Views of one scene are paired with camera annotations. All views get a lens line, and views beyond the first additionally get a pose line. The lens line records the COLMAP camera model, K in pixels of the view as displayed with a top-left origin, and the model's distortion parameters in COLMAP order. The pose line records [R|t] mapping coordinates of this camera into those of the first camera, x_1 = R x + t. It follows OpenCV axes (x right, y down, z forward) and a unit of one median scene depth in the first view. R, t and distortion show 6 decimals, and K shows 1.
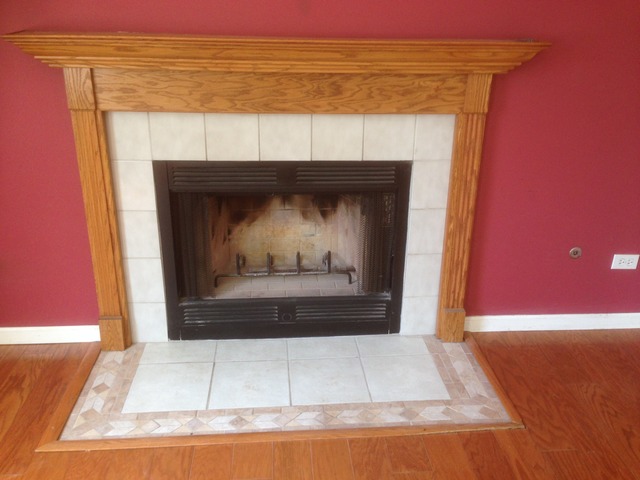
lens RADIAL K [[598.7, 0, 322.8], [0, 598.7, 243.1], [0, 0, 1]] dist [0.120641, 0.000000]
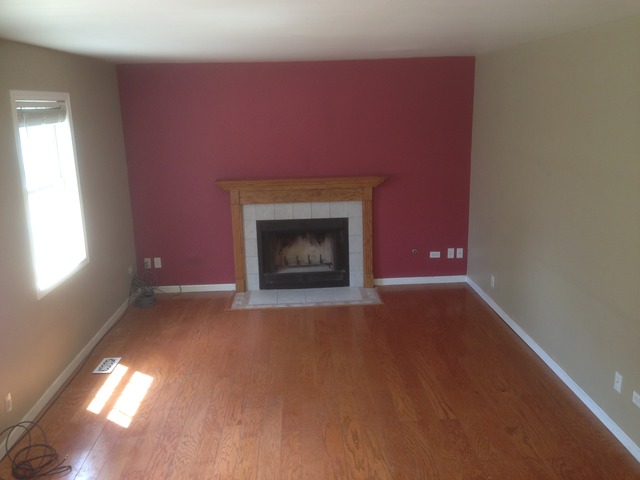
lens RADIAL K [[598.7, 0, 325.7], [0, 598.7, 241.9], [0, 0, 1]] dist [0.120641, 0.000000]
pose [[0.998381, -0.035436, -0.044501, 0.164790], [0.027557, 0.985636, -0.166621, 0.430276], [0.049767, 0.165125, 0.985016, -1.703256]]
